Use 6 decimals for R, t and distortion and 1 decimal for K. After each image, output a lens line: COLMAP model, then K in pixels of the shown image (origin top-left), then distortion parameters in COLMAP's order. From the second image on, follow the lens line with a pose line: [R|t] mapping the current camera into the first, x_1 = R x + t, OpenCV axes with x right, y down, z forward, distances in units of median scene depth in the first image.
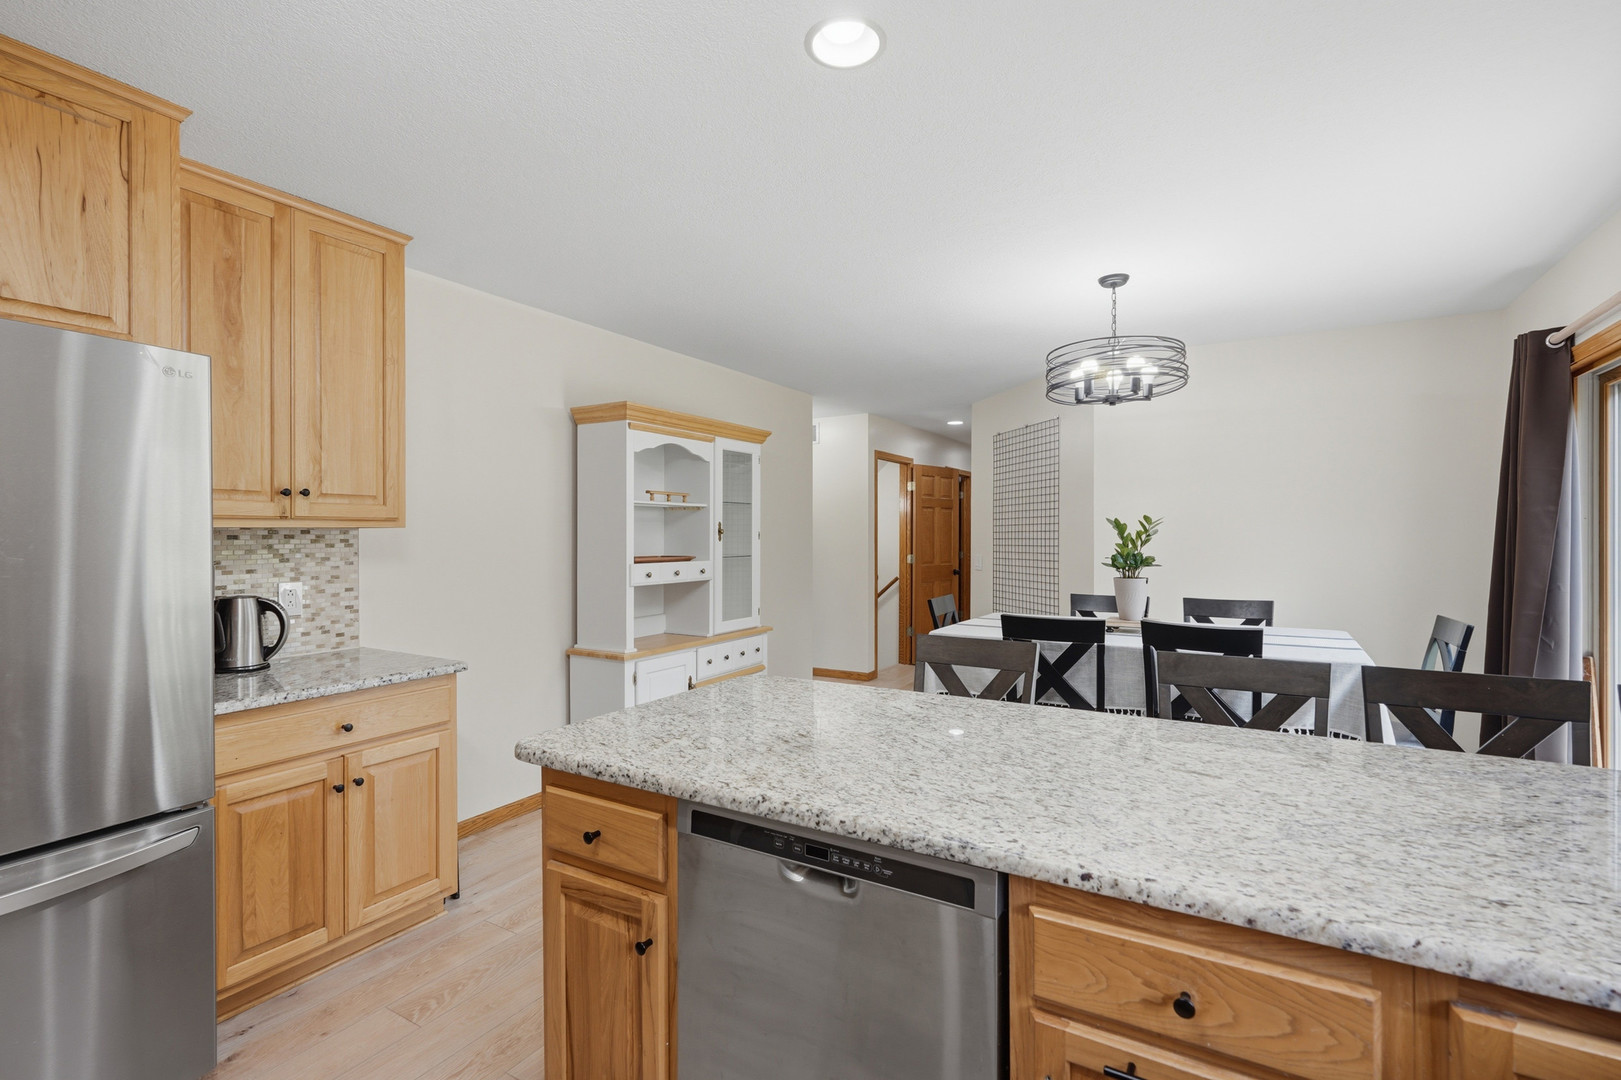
lens RADIAL K [[740.4, 0, 813.4], [0, 740.4, 536.8], [0, 0, 1]] dist [0.001009, 0.000131]
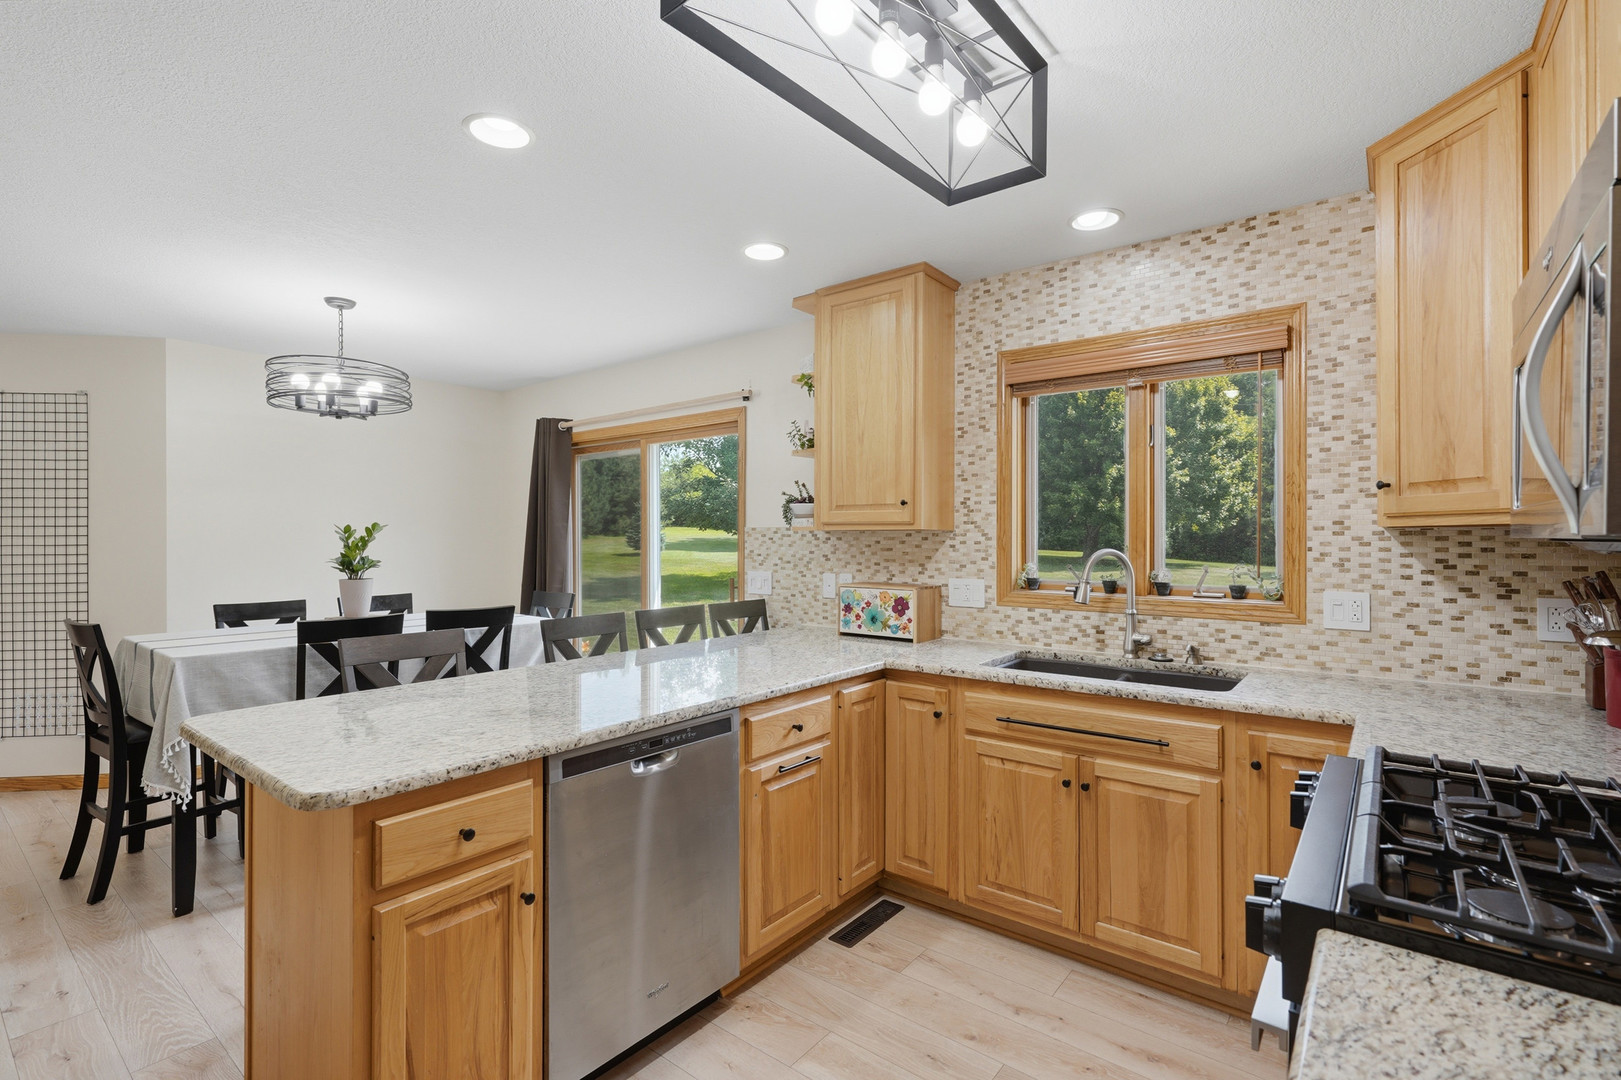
lens RADIAL K [[740.4, 0, 814.2], [0, 740.4, 539.1], [0, 0, 1]] dist [0.001009, 0.000131]
pose [[0.138767, -0.000110, 0.990325, -1.150181], [0.005681, 0.999984, -0.000685, 0.001352], [-0.990309, 0.005721, 0.138765, 0.352355]]
